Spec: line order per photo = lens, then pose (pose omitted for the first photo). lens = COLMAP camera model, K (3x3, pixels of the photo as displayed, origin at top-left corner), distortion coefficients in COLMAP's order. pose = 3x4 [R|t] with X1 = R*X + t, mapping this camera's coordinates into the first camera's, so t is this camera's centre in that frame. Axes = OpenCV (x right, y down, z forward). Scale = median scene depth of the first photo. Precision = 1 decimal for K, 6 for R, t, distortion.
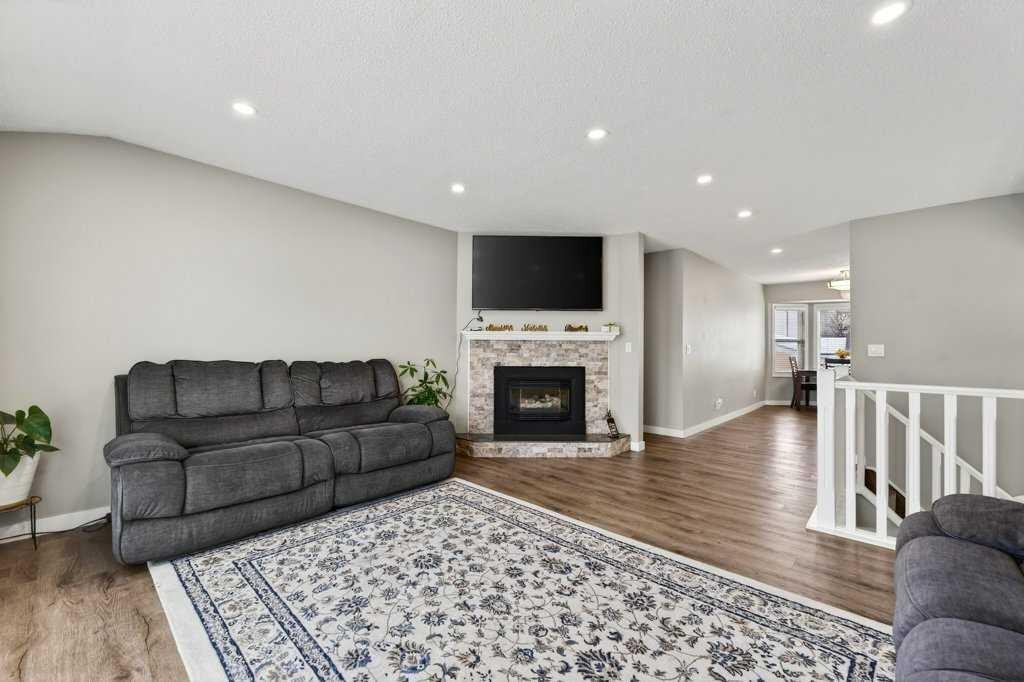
lens RADIAL K [[414.3, 0, 507.3], [0, 414.3, 352.1], [0, 0, 1]] dist [-0.001918, -0.000381]
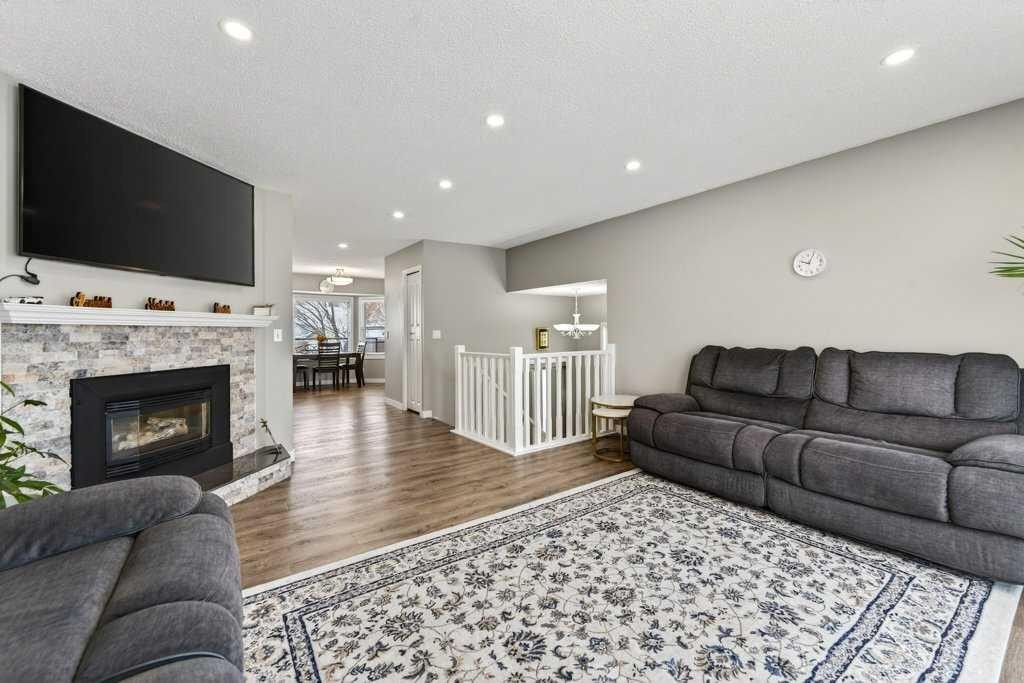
lens RADIAL K [[413.9, 0, 507.2], [0, 413.9, 339.6], [0, 0, 1]] dist [-0.001716, -0.000535]
pose [[0.202550, -0.026632, 0.978910, -0.681073], [0.023437, 0.999476, 0.022342, -0.018606], [-0.978991, 0.018418, 0.203068, 0.696262]]
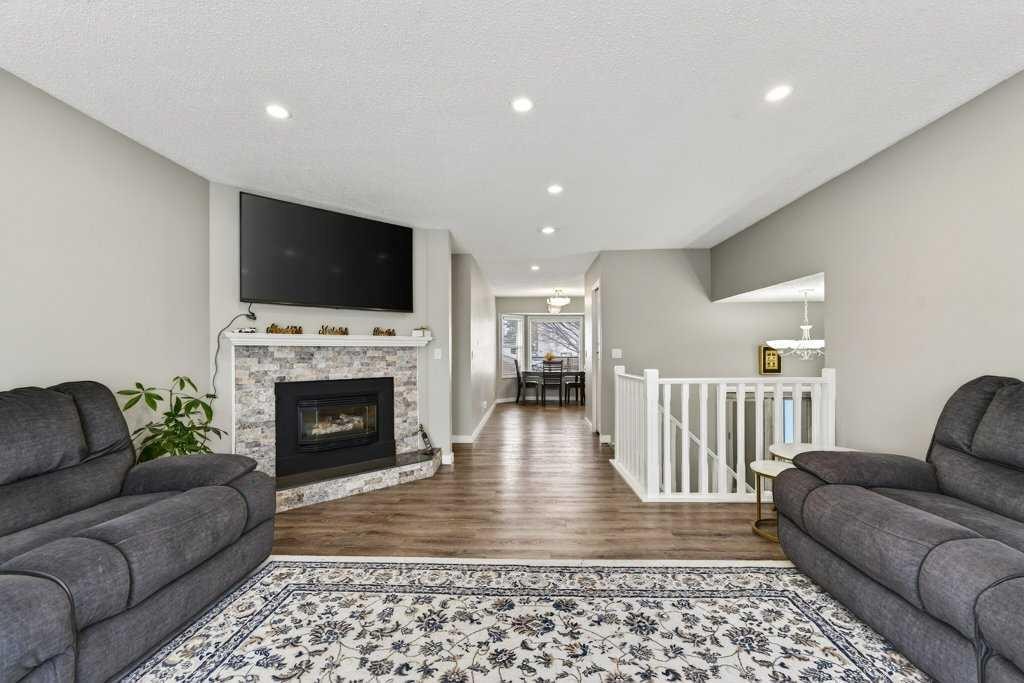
lens RADIAL K [[420.0, 0, 511.1], [0, 420.0, 360.2], [0, 0, 1]] dist [-0.000034, -0.000245]
pose [[0.753751, -0.023763, 0.656731, -0.342937], [0.021633, 0.999702, 0.011344, -0.006726], [-0.656804, 0.005656, 0.754040, 0.319184]]
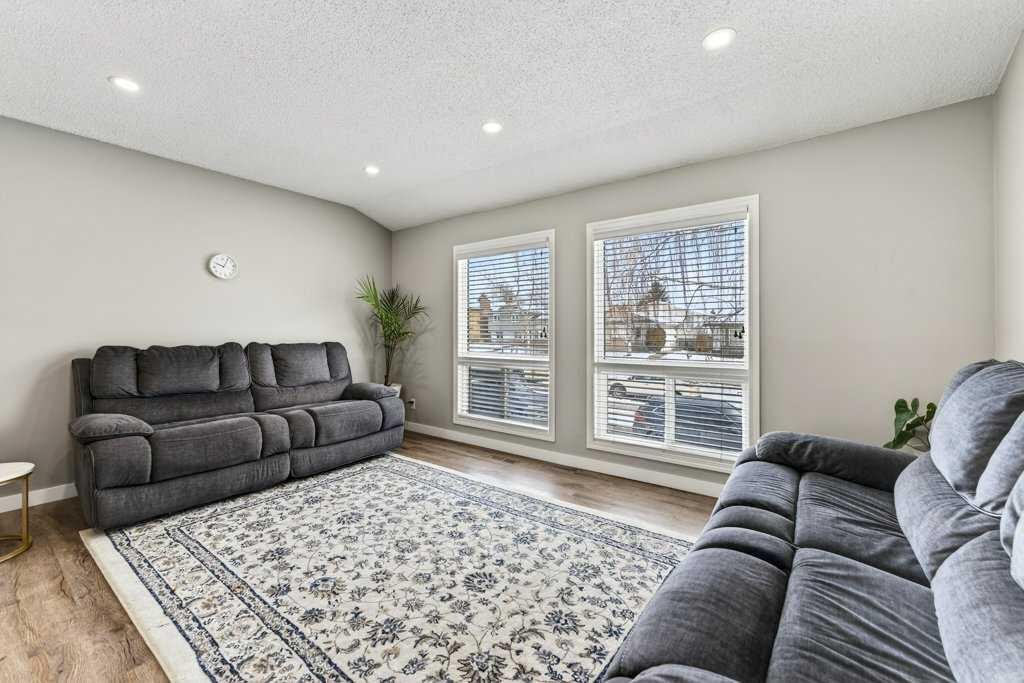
lens RADIAL K [[424.2, 0, 500.2], [0, 424.2, 336.5], [0, 0, 1]] dist [-0.000454, 0.000007]
pose [[-0.995556, -0.008628, -0.093772, -0.115486], [-0.011422, 0.999505, 0.029297, -0.018447], [0.093473, 0.030238, -0.995163, 1.467426]]
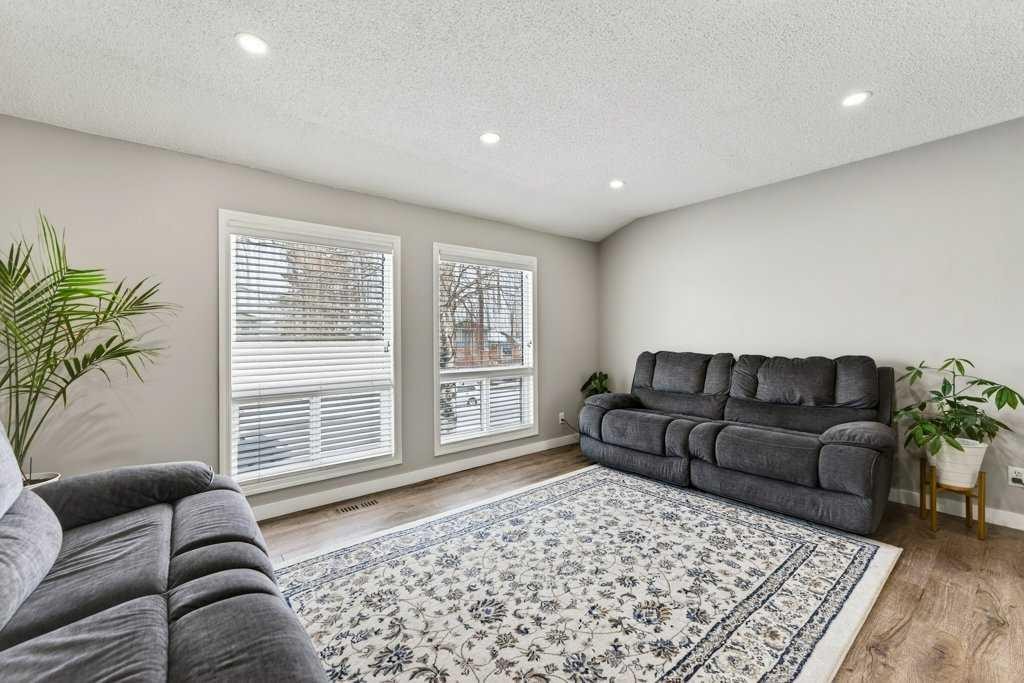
lens RADIAL K [[413.9, 0, 507.2], [0, 413.9, 339.6], [0, 0, 1]] dist [-0.001716, -0.000535]
pose [[-0.131533, -0.011973, -0.991239, 0.748005], [-0.004048, 0.999925, -0.011541, -0.002819], [0.991303, 0.002495, -0.131572, 0.646115]]
